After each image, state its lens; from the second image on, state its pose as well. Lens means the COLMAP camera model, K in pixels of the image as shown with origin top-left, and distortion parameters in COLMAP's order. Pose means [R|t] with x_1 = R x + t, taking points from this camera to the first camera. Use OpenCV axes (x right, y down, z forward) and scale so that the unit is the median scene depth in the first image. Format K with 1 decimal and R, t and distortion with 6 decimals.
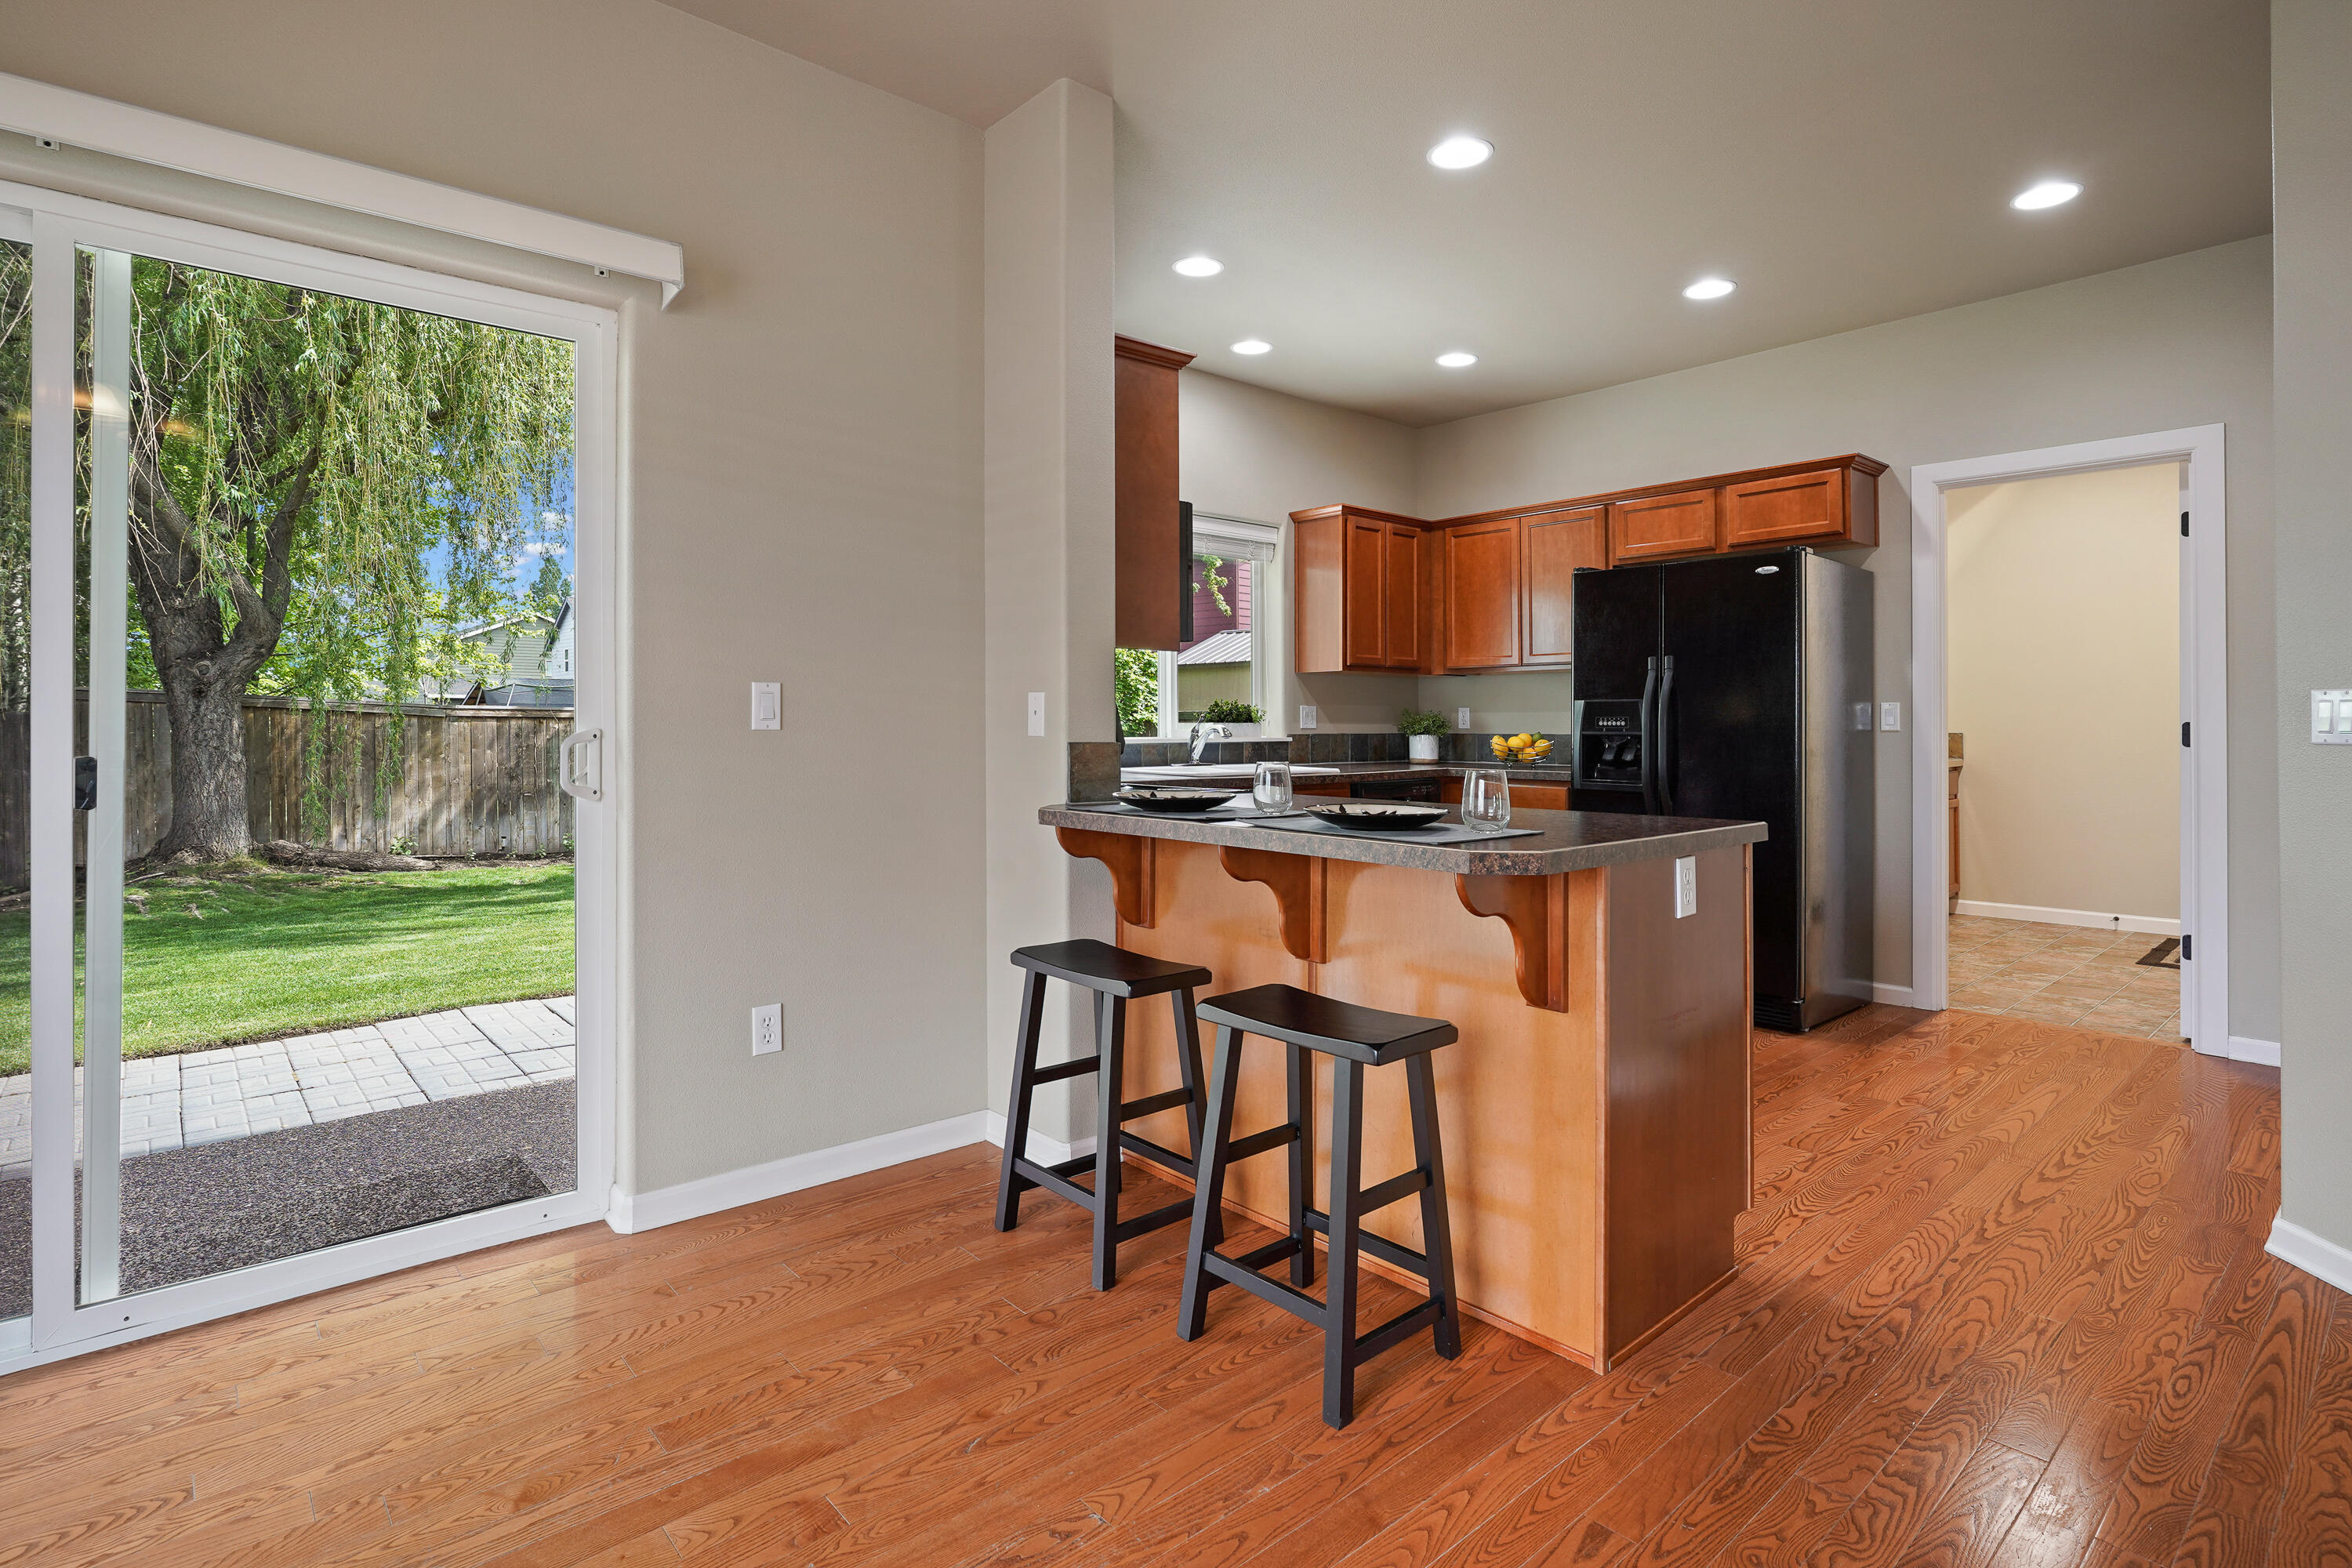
lens RADIAL K [[1166.5, 0, 1183.1], [0, 1166.5, 724.2], [0, 0, 1]] dist [-0.008671, 0.000922]
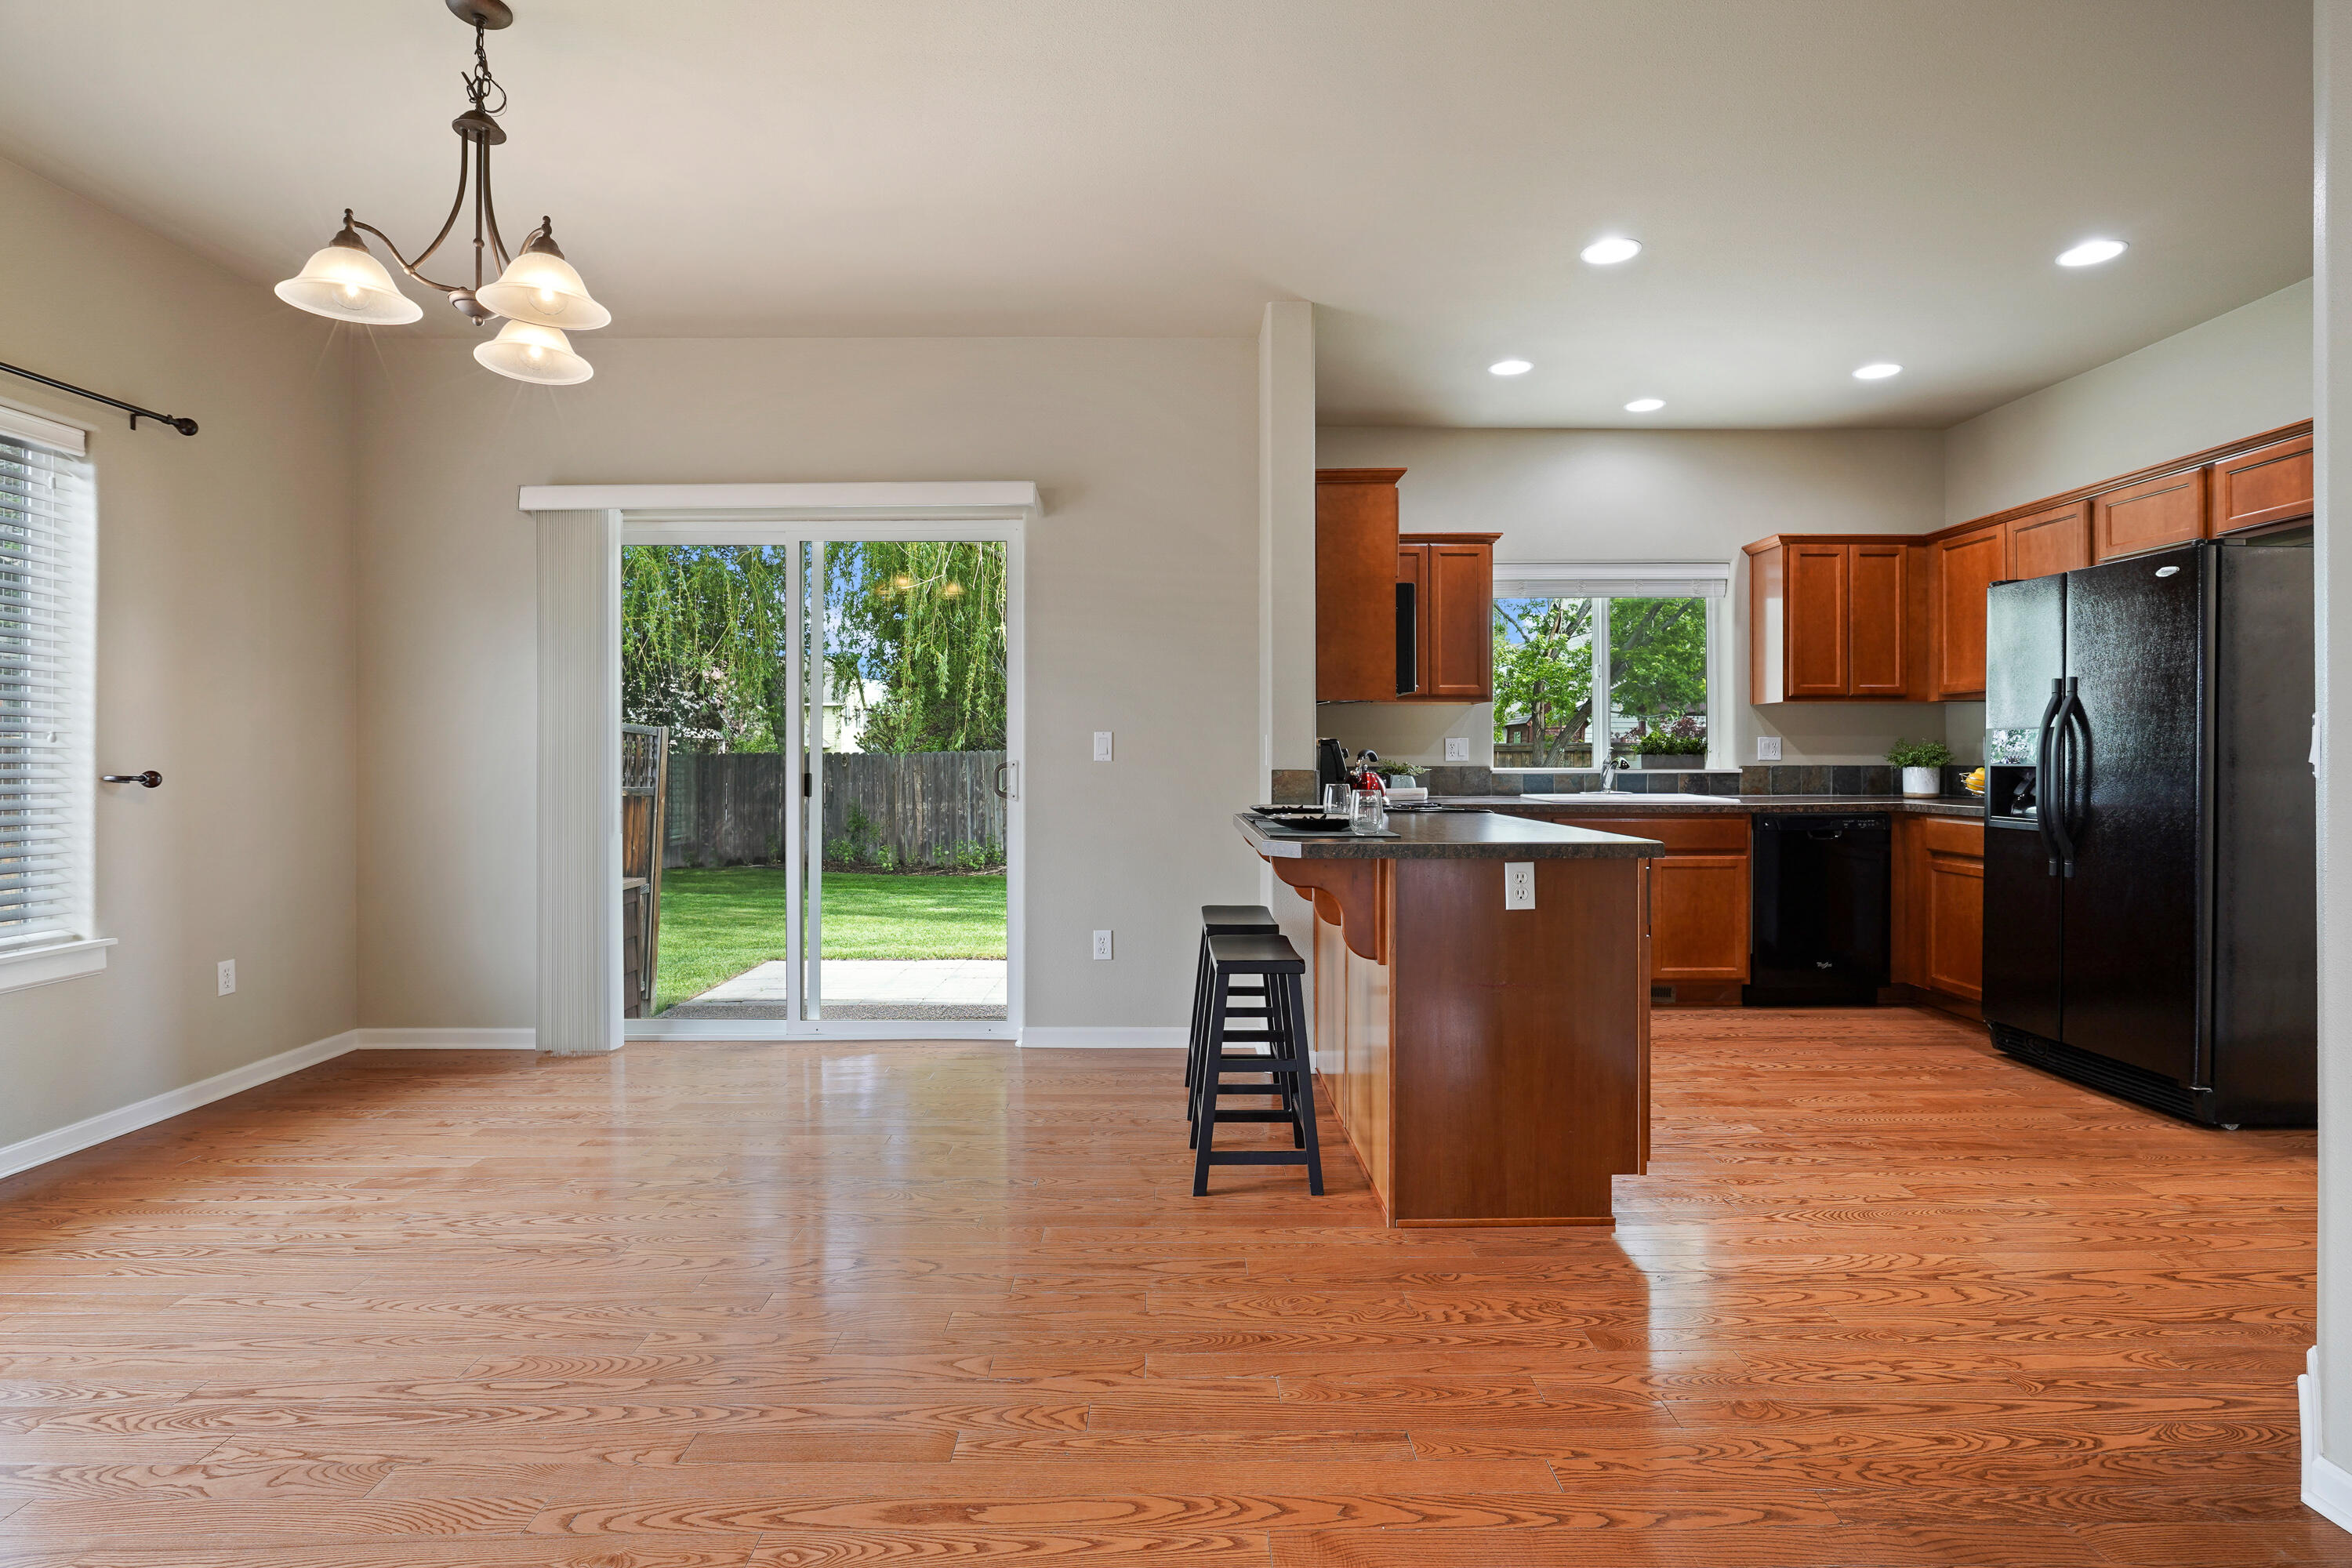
lens RADIAL K [[1137.6, 0, 1181.4], [0, 1137.6, 758.6], [0, 0, 1]] dist [-0.001961, 0.000466]
pose [[0.757934, -0.000925, -0.652330, 0.500995], [0.002102, 0.999997, 0.001024, 0.000596], [0.652328, -0.002147, 0.757934, -0.087304]]
